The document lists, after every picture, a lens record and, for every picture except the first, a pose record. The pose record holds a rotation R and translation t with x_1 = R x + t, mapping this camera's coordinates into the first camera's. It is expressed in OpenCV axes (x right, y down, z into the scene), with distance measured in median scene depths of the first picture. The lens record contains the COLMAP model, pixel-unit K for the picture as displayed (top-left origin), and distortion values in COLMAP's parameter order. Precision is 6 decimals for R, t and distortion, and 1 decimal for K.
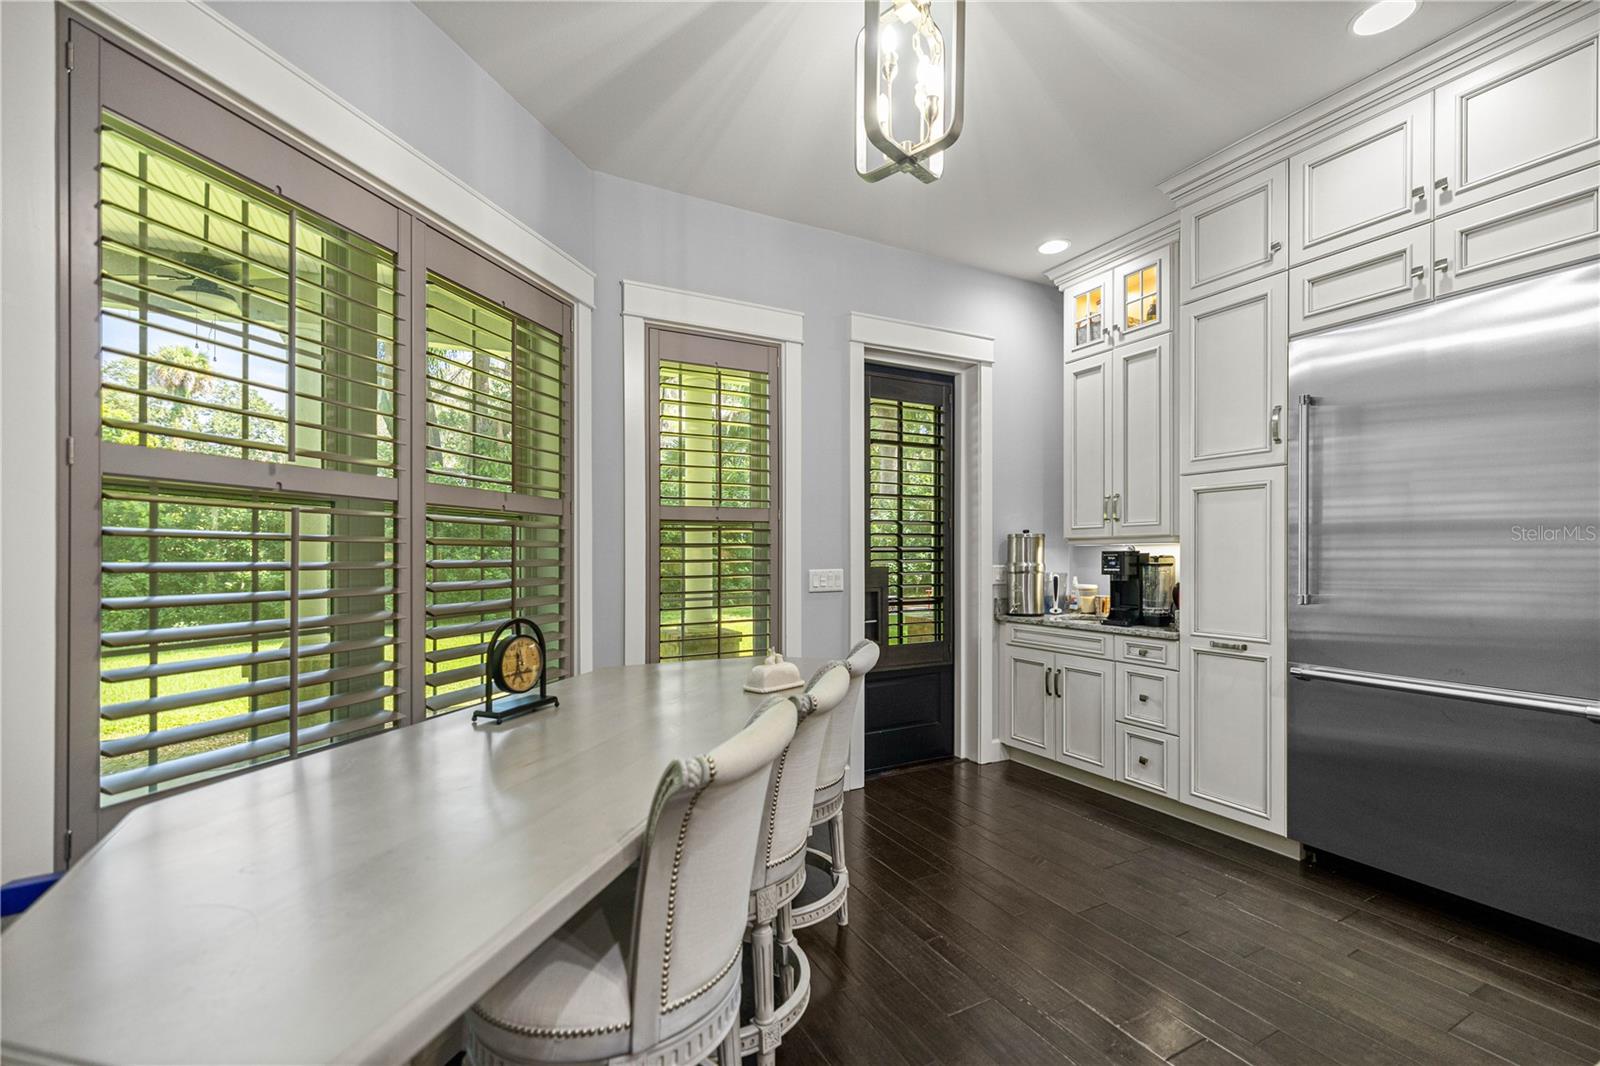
lens RADIAL K [[676.1, 0, 802.1], [0, 676.1, 546.4], [0, 0, 1]] dist [0.001491, -0.000110]
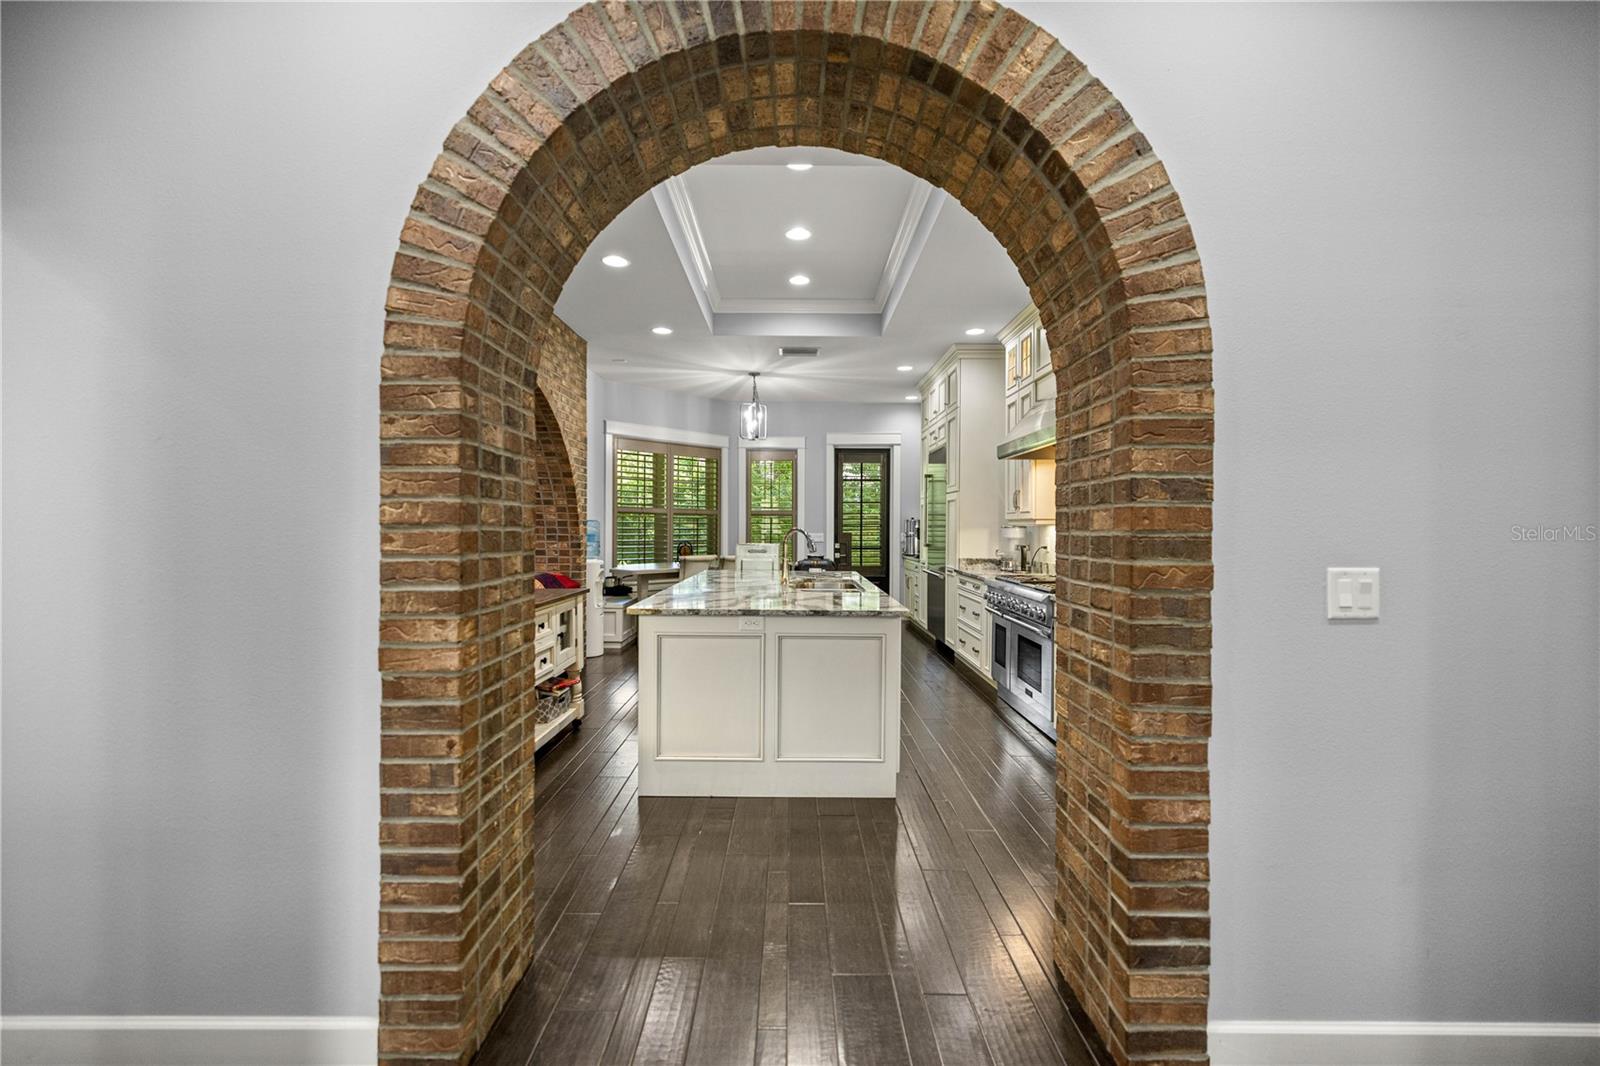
lens RADIAL K [[676.1, 0, 800.0], [0, 676.1, 538.4], [0, 0, 1]] dist [0.001491, -0.000110]
pose [[0.883882, 0.008248, -0.467638, 1.239611], [-0.007584, 0.999966, 0.003303, 0.051284], [0.467649, 0.000627, 0.883914, -1.389427]]
